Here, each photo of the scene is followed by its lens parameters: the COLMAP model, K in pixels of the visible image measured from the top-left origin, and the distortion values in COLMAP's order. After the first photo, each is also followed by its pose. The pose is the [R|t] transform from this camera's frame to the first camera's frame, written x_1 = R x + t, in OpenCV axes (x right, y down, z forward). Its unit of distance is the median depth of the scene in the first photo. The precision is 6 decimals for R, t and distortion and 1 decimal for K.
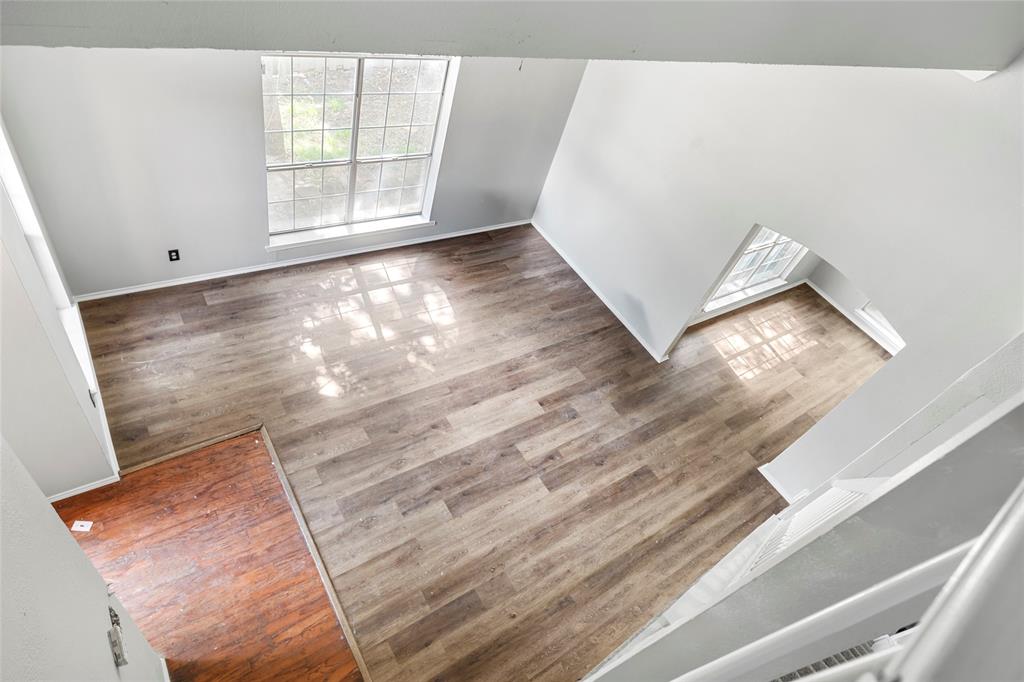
lens RADIAL K [[556.5, 0, 517.6], [0, 556.5, 345.4], [0, 0, 1]] dist [-0.001590, -0.004376]
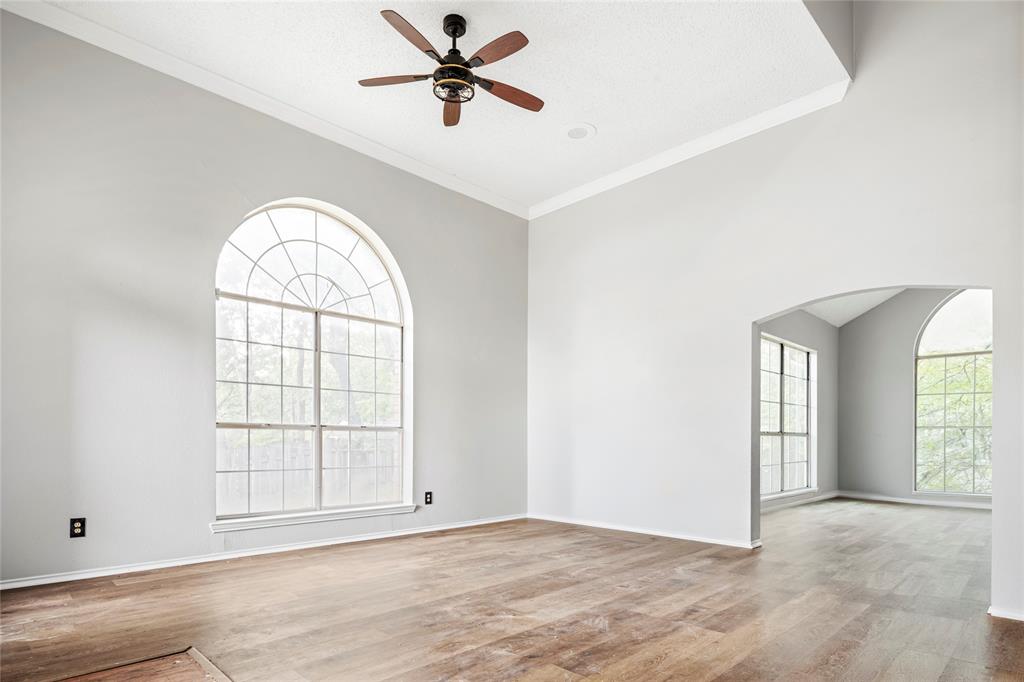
lens RADIAL K [[556.5, 0, 513.4], [0, 556.5, 440.0], [0, 0, 1]] dist [-0.001590, -0.004376]
pose [[0.946060, -0.270478, 0.178357, -0.179656], [0.317945, 0.669225, -0.671601, 0.419061], [0.062292, 0.692083, 0.719125, 0.434184]]
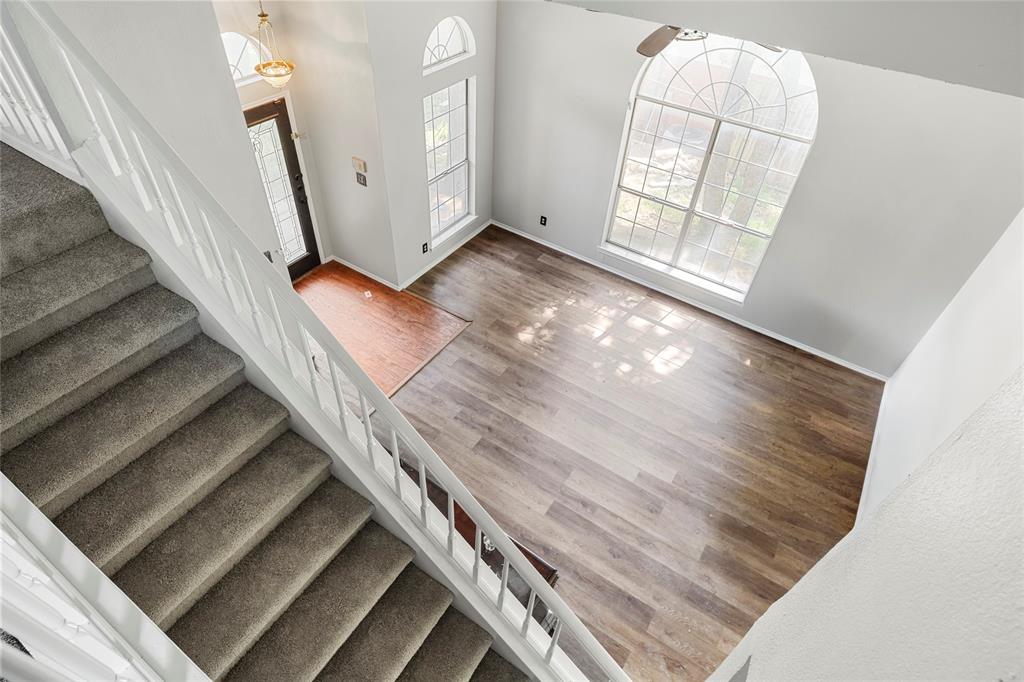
lens RADIAL K [[556.5, 0, 509.6], [0, 556.5, 342.2], [0, 0, 1]] dist [-0.001590, -0.004376]
pose [[0.381431, 0.436627, -0.814781, 0.647856], [-0.629092, 0.768432, 0.117286, -0.034472], [0.677313, 0.467835, 0.567782, 0.268268]]
